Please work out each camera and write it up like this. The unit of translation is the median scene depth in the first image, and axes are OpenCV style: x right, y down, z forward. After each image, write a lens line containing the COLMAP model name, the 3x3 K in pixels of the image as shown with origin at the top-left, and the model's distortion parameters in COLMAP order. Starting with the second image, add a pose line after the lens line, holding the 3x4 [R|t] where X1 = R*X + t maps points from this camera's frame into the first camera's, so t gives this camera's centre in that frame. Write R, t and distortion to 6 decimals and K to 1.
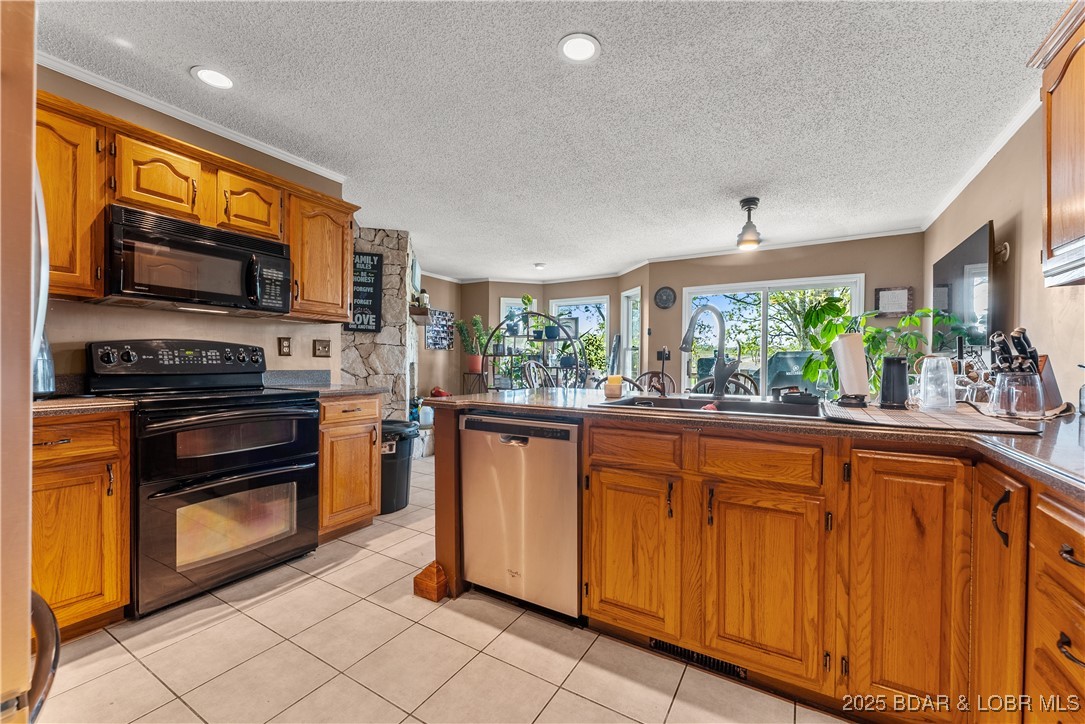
lens RADIAL K [[428.7, 0, 547.8], [0, 428.7, 363.4], [0, 0, 1]] dist [0.000104, -0.000007]
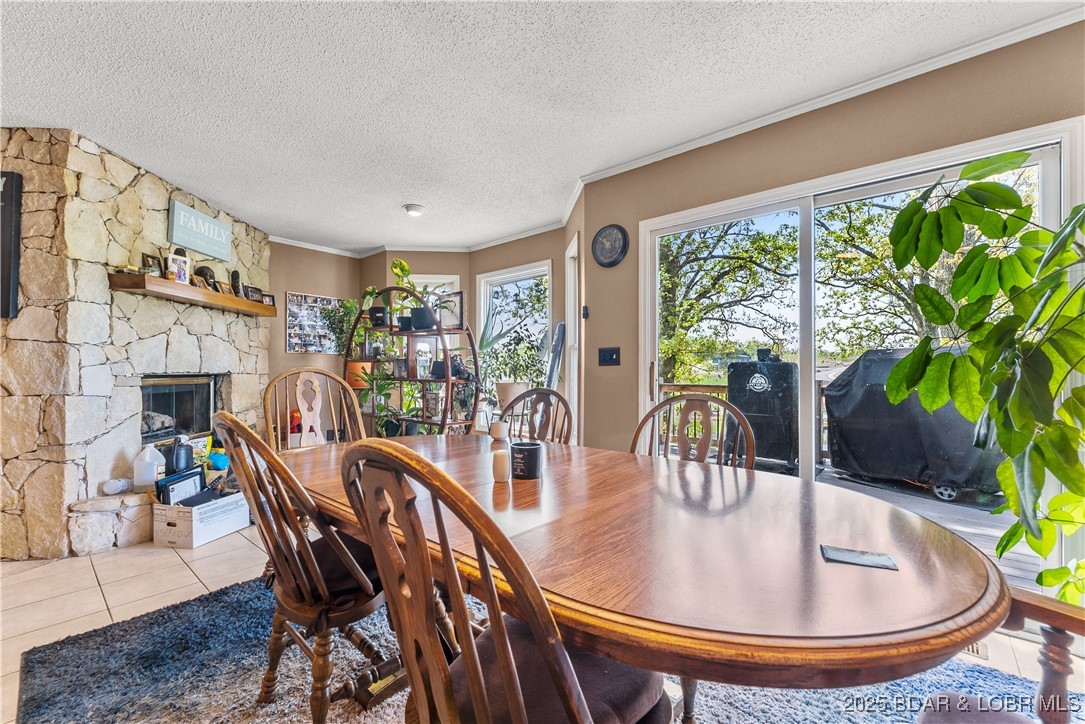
lens RADIAL K [[443.6, 0, 546.1], [0, 443.6, 370.6], [0, 0, 1]] dist [0.000252, -0.000063]
pose [[0.984407, -0.007981, -0.175724, 0.360711], [0.007560, 0.999967, -0.003065, 0.000964], [0.175743, 0.001689, 0.984435, 0.560303]]
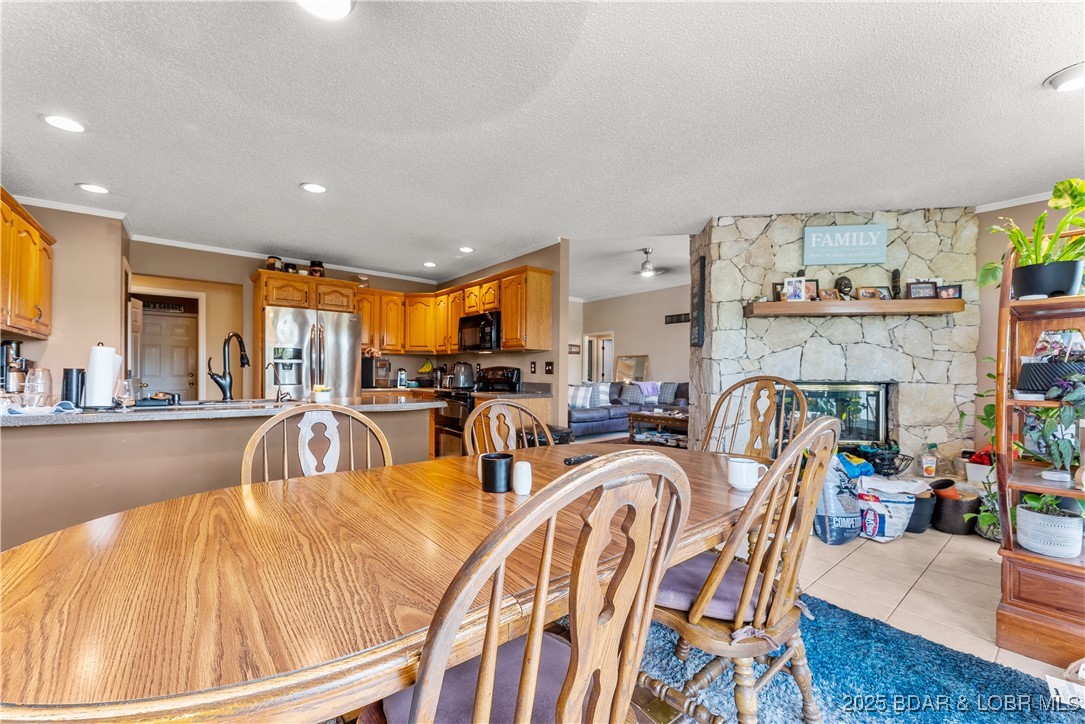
lens RADIAL K [[443.6, 0, 546.1], [0, 443.6, 370.6], [0, 0, 1]] dist [0.000252, -0.000063]
pose [[-0.342380, -0.014670, -0.939447, 0.566360], [-0.011345, 0.999870, -0.011479, -0.005506], [0.939493, 0.006728, -0.342502, 0.998044]]
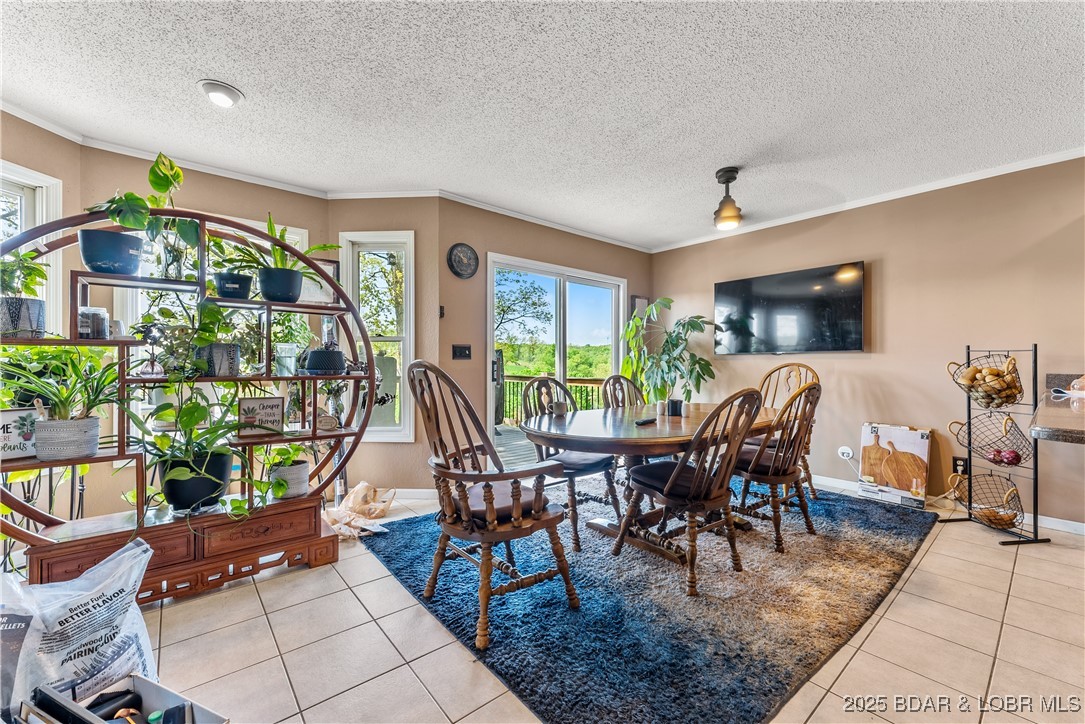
lens RADIAL K [[428.7, 0, 547.8], [0, 428.7, 363.4], [0, 0, 1]] dist [0.000104, -0.000007]
pose [[0.338383, -0.006464, 0.940986, -0.351589], [0.005045, 0.999974, 0.005055, -0.004139], [-0.940995, 0.003036, 0.338407, 0.828197]]
